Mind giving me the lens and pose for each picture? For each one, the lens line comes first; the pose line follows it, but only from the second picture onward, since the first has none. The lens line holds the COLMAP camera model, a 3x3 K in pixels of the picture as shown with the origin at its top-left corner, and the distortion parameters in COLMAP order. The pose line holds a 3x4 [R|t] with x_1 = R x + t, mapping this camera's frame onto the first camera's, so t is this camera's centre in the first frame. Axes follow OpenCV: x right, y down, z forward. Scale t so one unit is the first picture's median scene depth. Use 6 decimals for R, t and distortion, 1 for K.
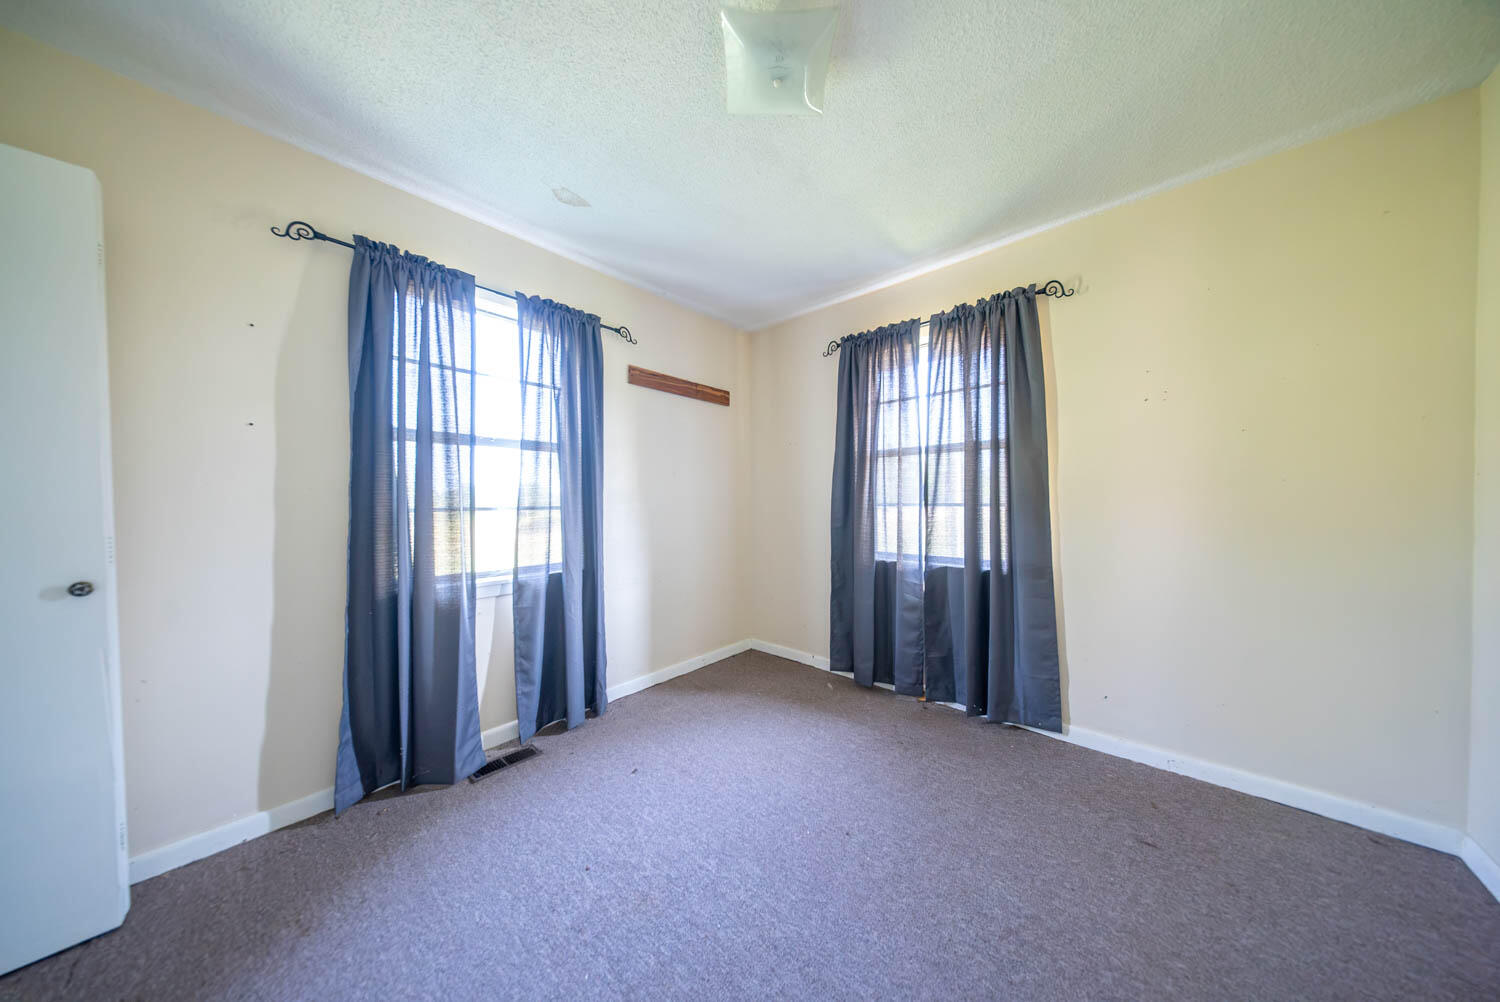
lens RADIAL K [[441.5, 0, 748.7], [0, 441.5, 503.8], [0, 0, 1]] dist [0.009015, -0.003427]
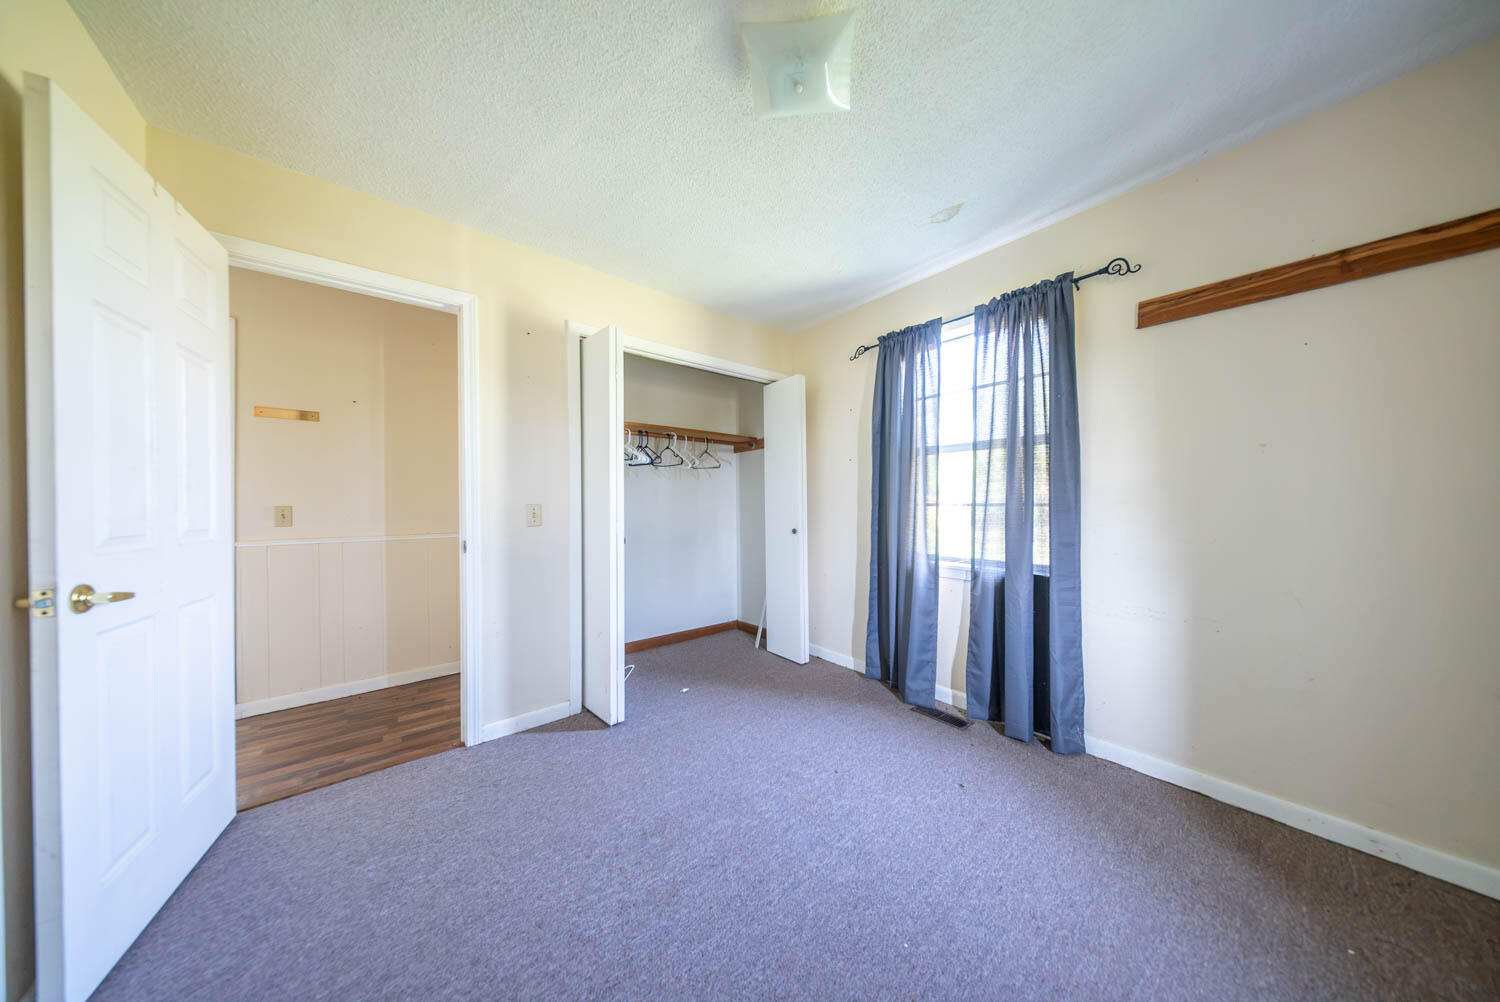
lens RADIAL K [[441.5, 0, 748.7], [0, 441.5, 503.8], [0, 0, 1]] dist [0.009015, -0.003427]
pose [[-0.154855, 0.007386, -0.987910, 0.690391], [-0.003372, 0.999962, 0.008005, 0.002356], [0.987931, 0.004570, -0.154825, 0.656048]]
